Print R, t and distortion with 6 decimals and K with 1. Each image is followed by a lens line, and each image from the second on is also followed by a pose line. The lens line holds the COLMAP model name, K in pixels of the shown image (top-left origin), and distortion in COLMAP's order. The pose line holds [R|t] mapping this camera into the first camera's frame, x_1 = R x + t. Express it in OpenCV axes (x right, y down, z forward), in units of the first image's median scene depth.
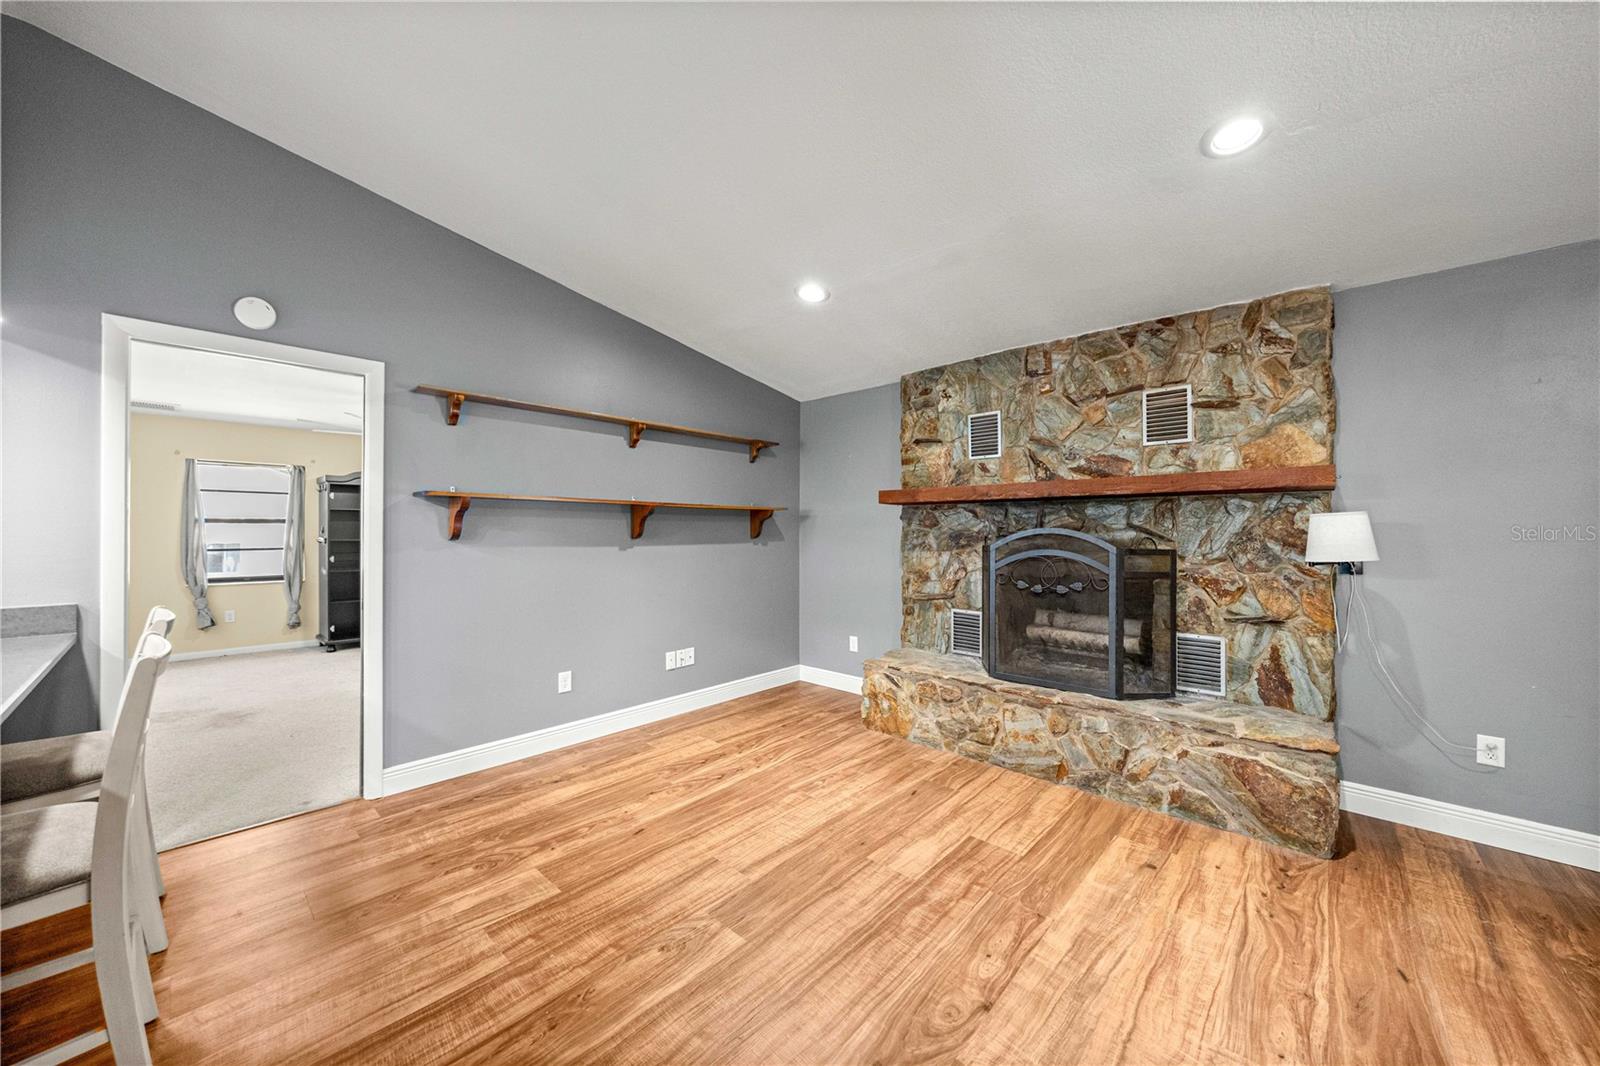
lens RADIAL K [[576.1, 0, 802.1], [0, 576.1, 530.0], [0, 0, 1]] dist [-0.003893, 0.000047]
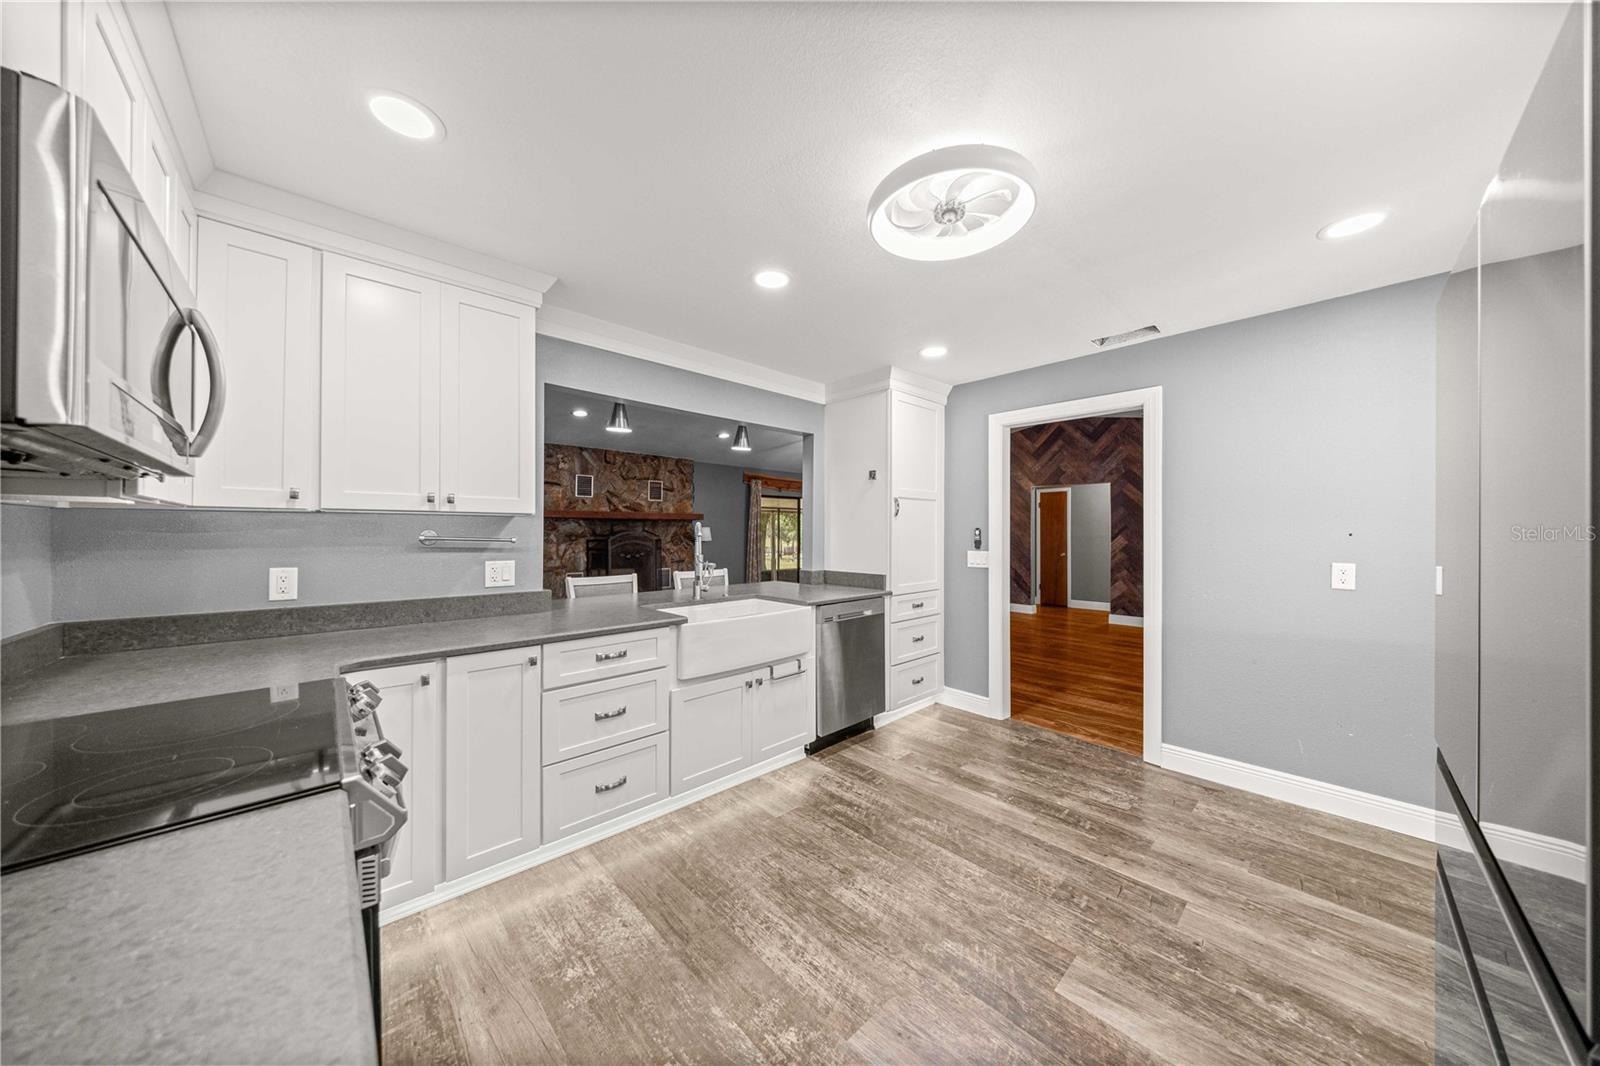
lens RADIAL K [[513.9, 0, 798.6], [0, 513.9, 529.3], [0, 0, 1]] dist [0.001251, 0.000025]
pose [[0.084561, 0.002964, 0.996414, -1.781620], [-0.003411, 0.999991, -0.002685, -0.009869], [-0.996412, -0.003172, 0.084571, 0.106836]]
